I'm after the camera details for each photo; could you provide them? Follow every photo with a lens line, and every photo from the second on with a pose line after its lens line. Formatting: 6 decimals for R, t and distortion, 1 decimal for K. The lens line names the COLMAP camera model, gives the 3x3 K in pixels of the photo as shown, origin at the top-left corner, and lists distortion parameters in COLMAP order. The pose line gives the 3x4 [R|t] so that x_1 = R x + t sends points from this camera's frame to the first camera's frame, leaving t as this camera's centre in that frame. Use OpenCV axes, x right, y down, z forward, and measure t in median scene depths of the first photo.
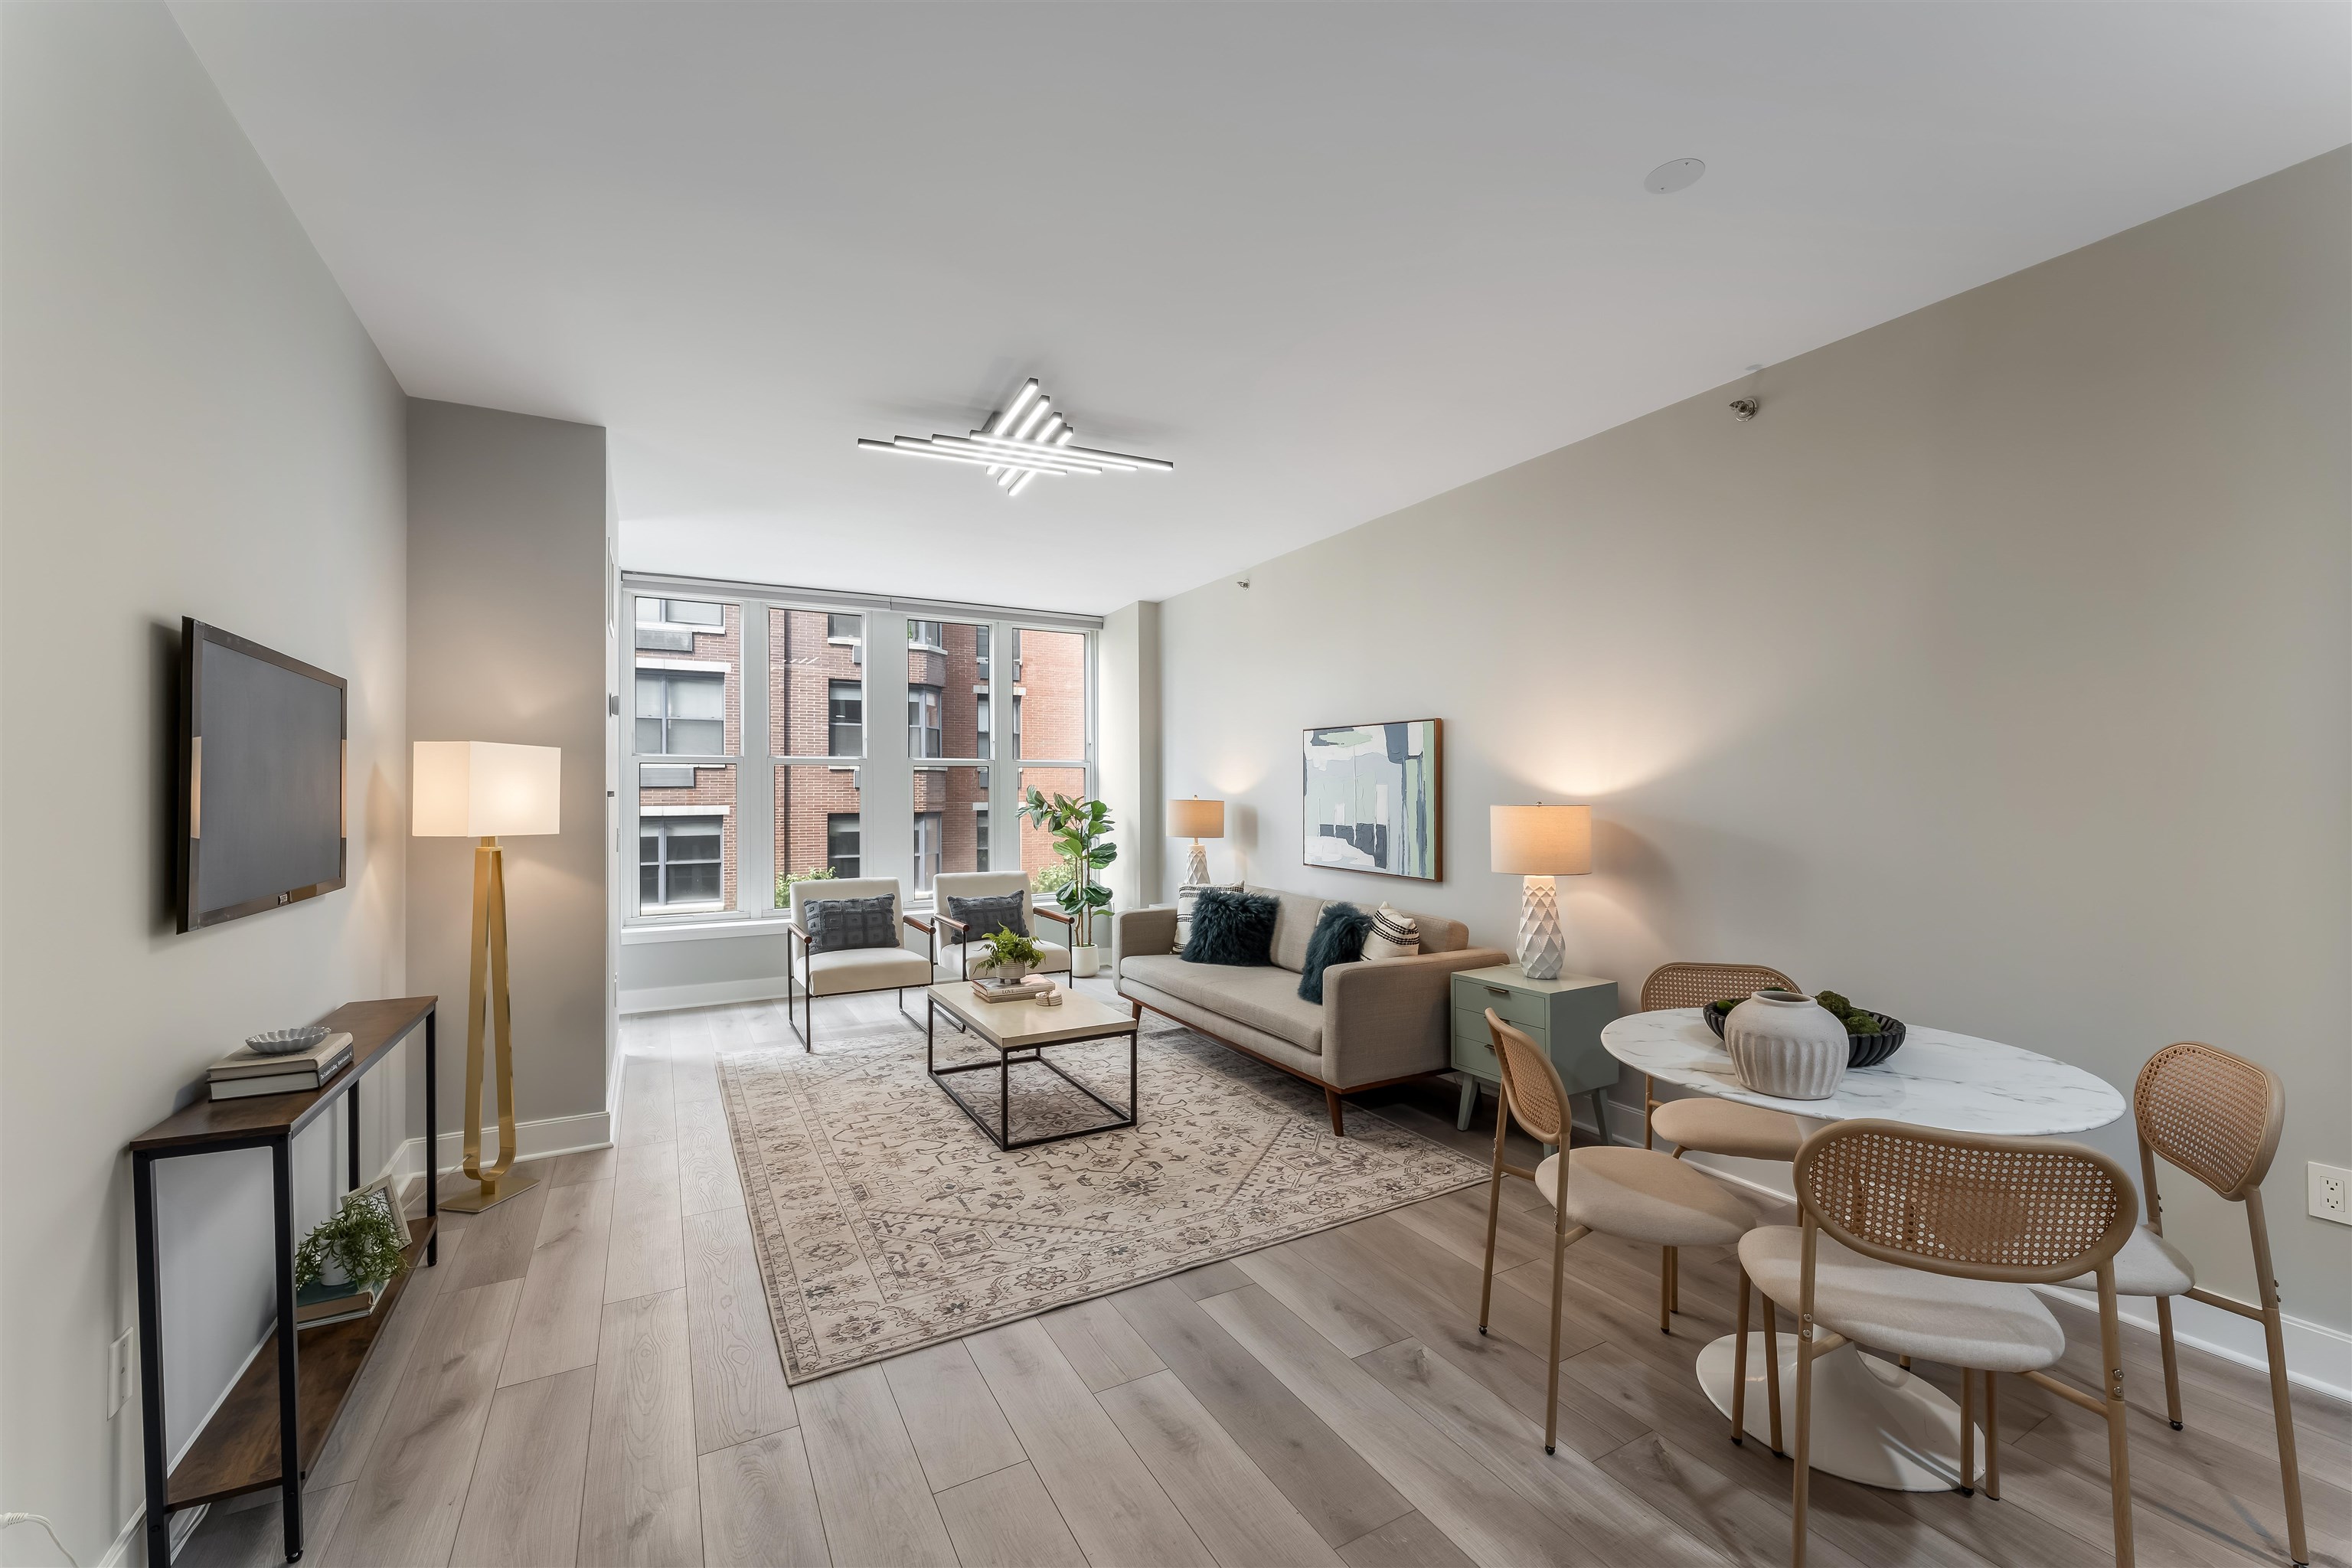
lens RADIAL K [[943.8, 0, 1176.2], [0, 943.8, 779.6], [0, 0, 1]] dist [-0.004642, 0.001060]
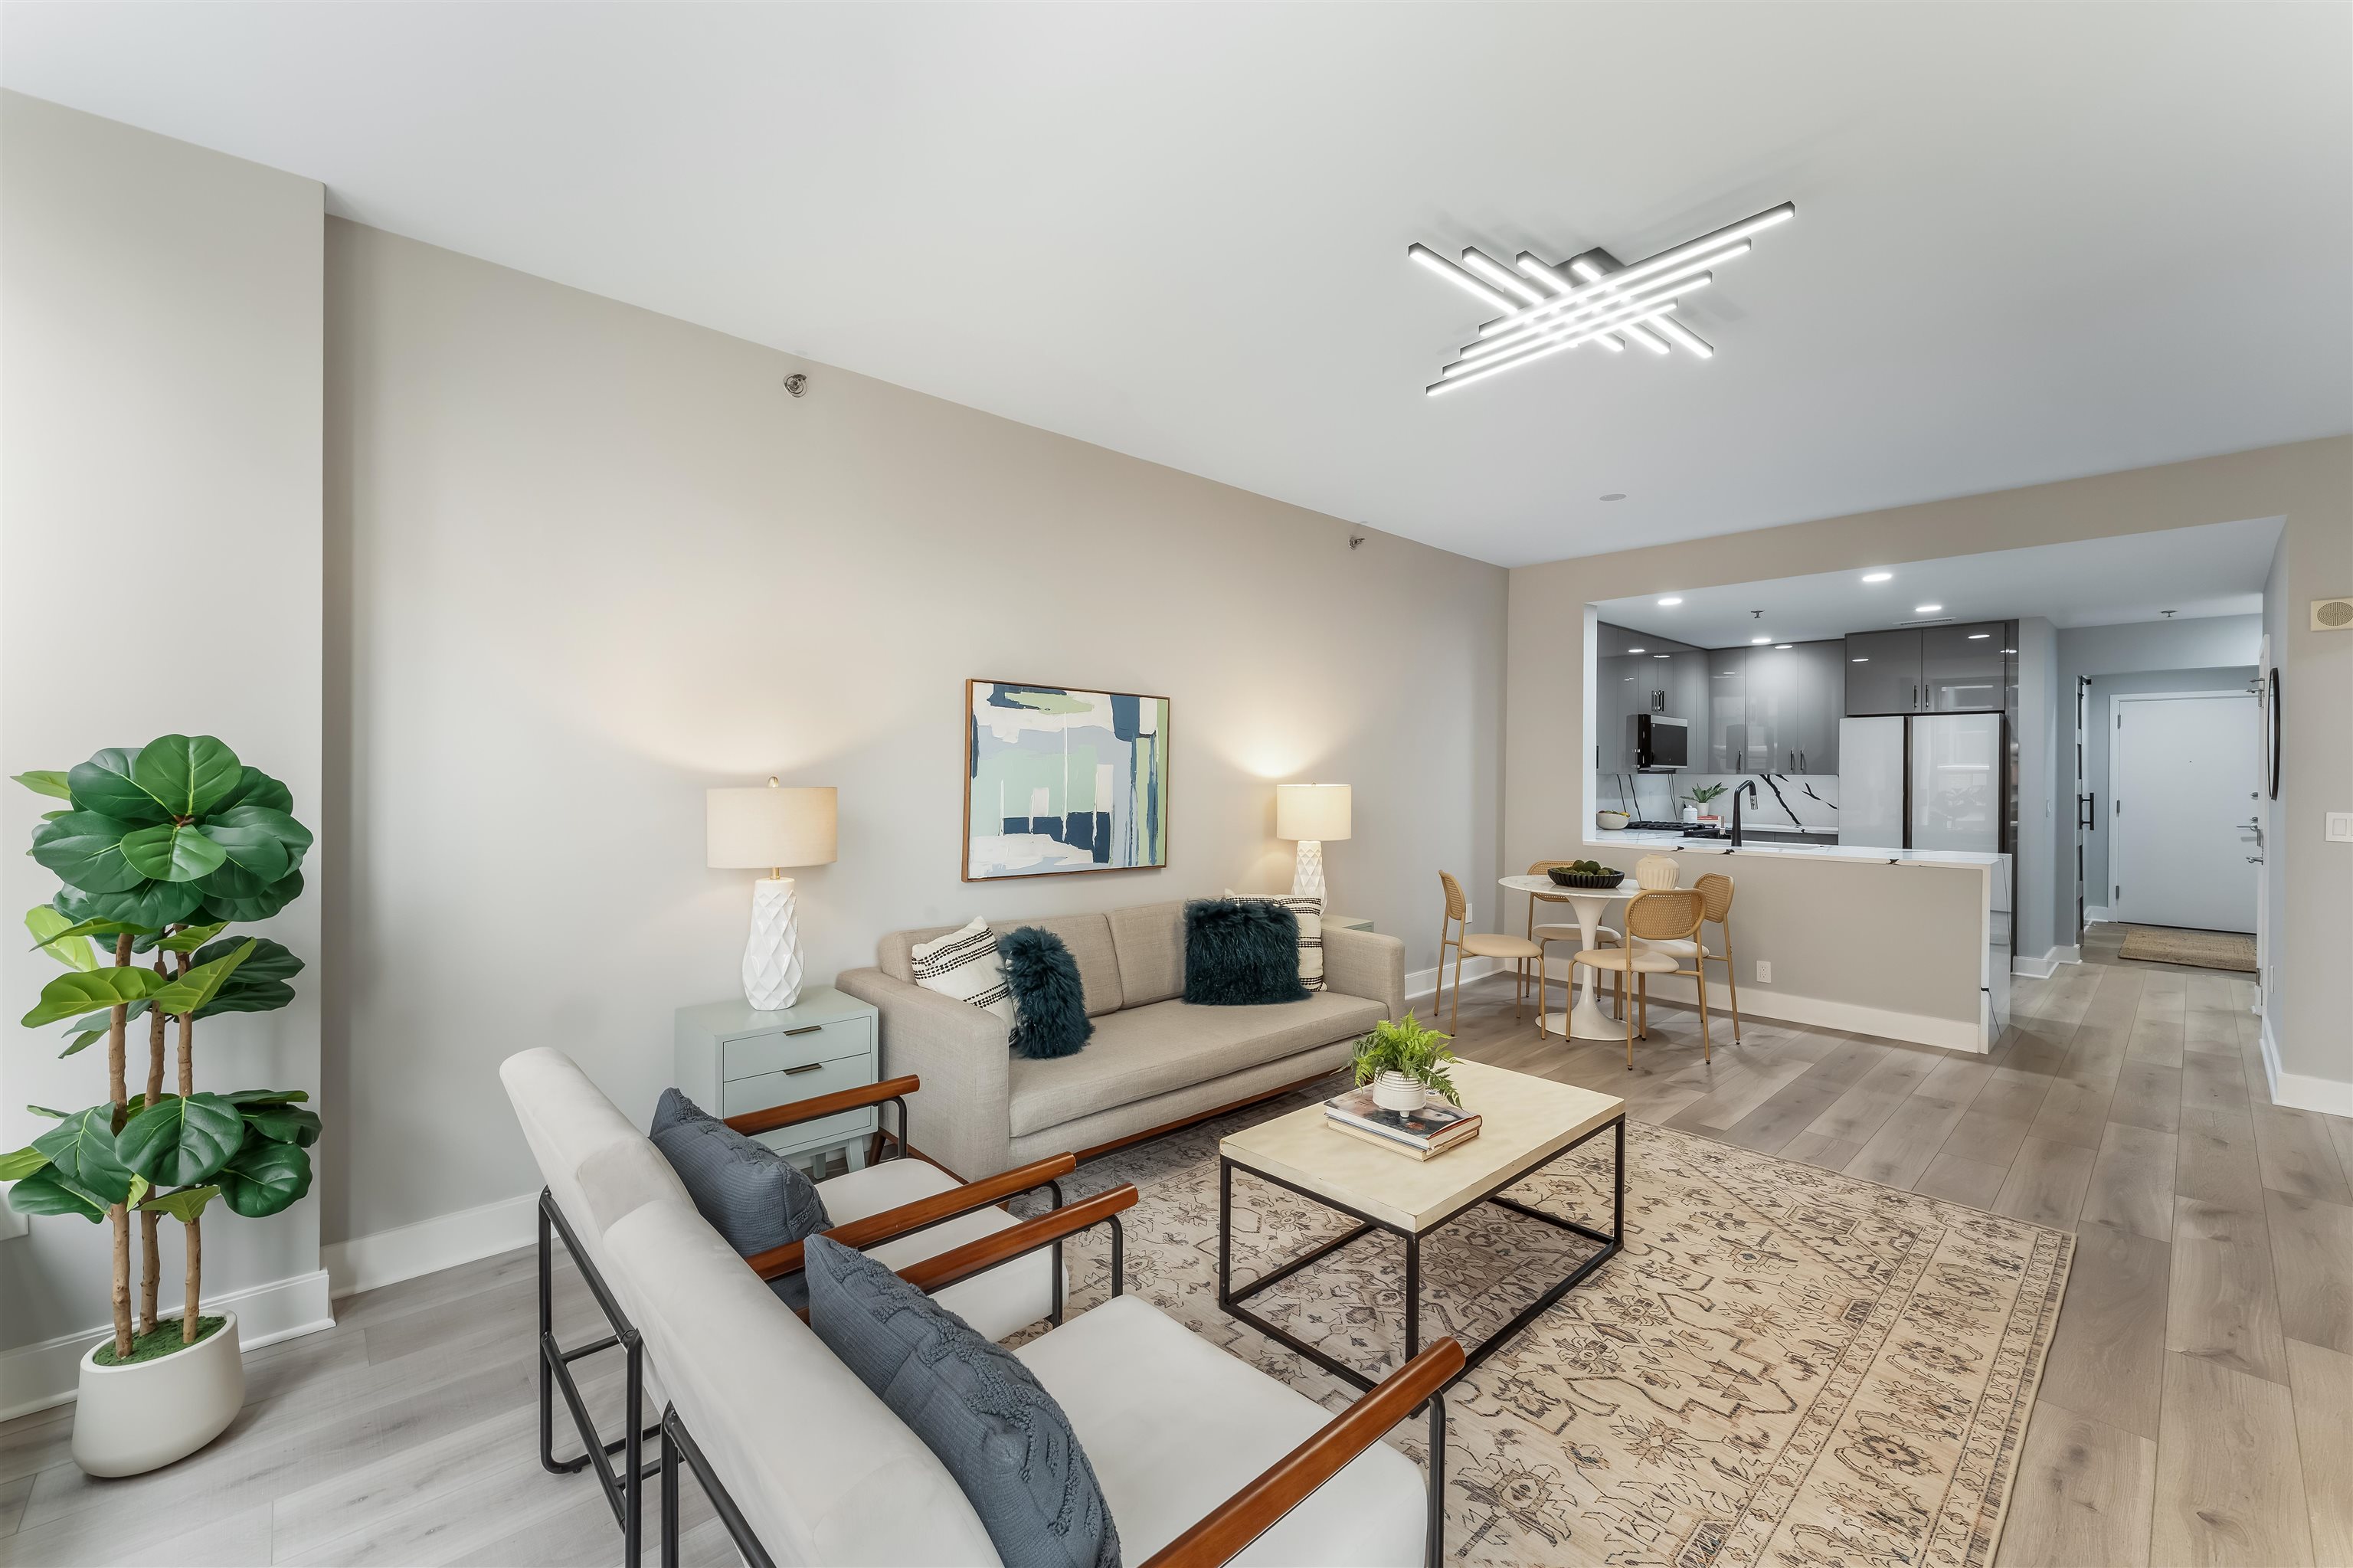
lens RADIAL K [[944.2, 0, 1172.9], [0, 944.2, 770.0], [0, 0, 1]] dist [-0.004642, 0.001060]
pose [[-0.234486, 0.003187, 0.972114, -0.654228], [-0.020254, 0.999762, -0.008163, 0.016227], [-0.971909, -0.021604, -0.234365, 1.197327]]
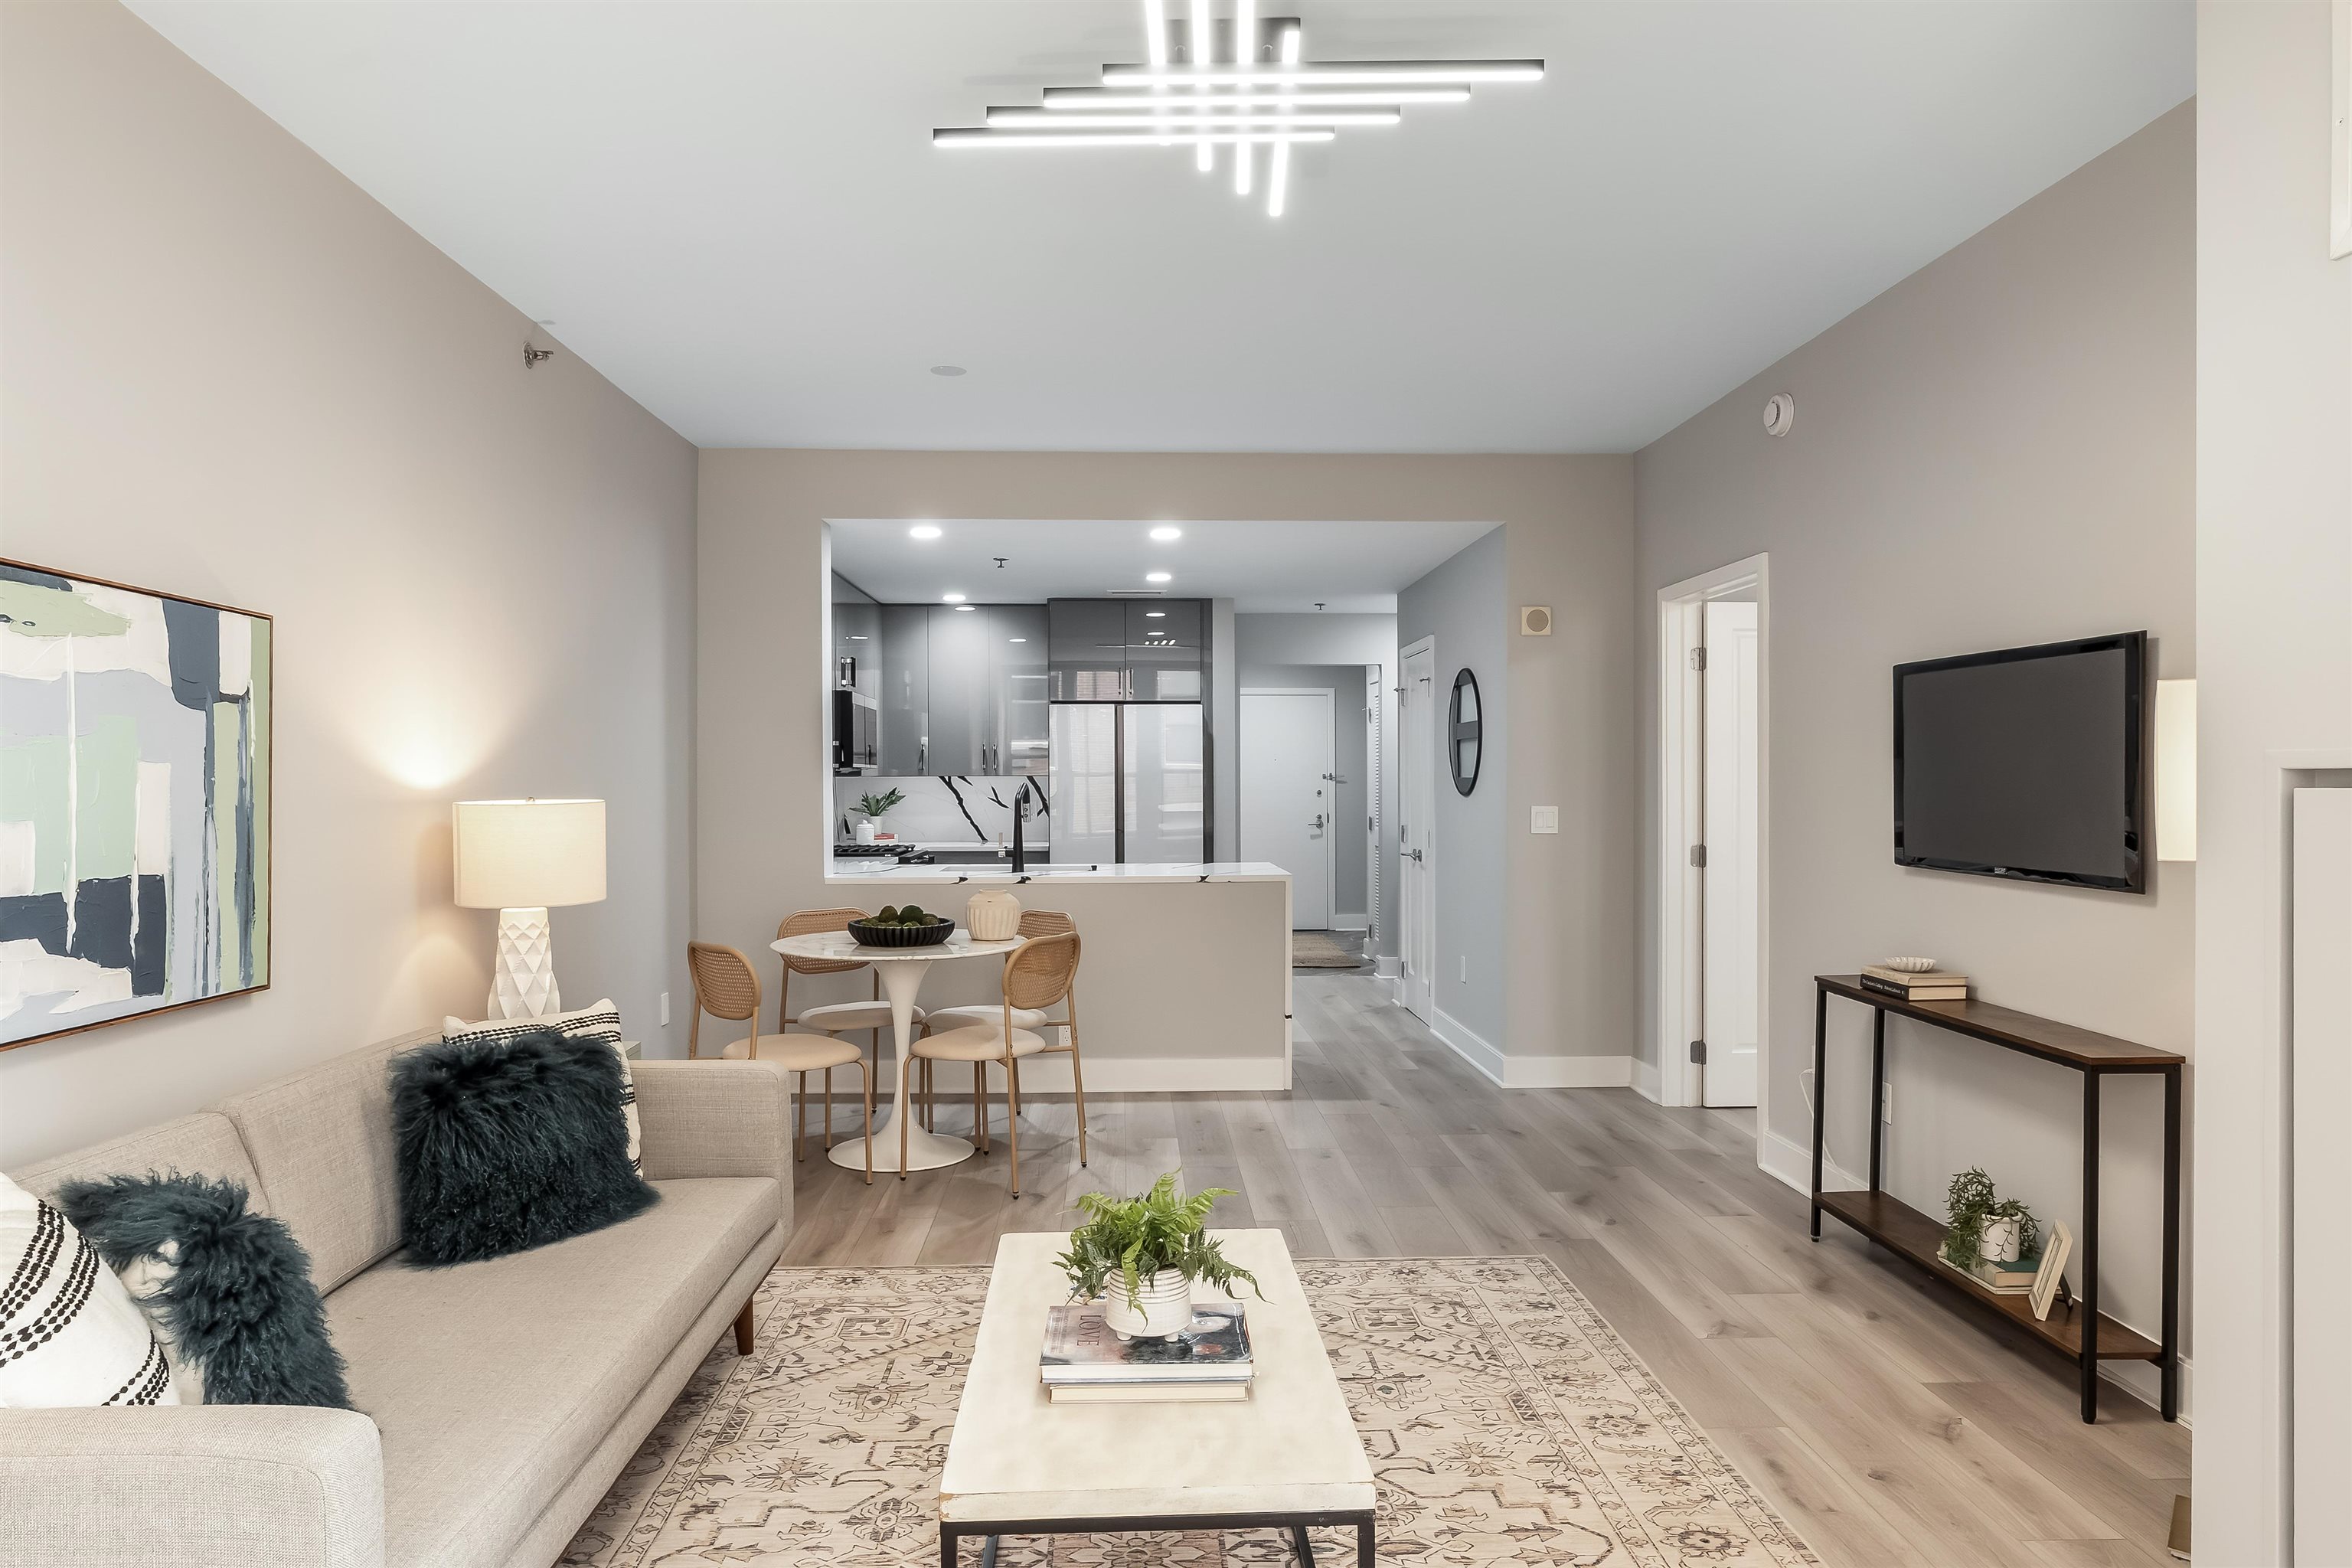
lens RADIAL K [[1450.2, 0, 1168.4], [0, 1450.2, 782.4], [0, 0, 1]] dist [0.006433, -0.011541]
pose [[-0.890189, 0.005619, 0.455557, -0.397646], [0.000531, 0.999936, -0.011297, 0.019712], [-0.455592, -0.009815, -0.890135, 1.382906]]
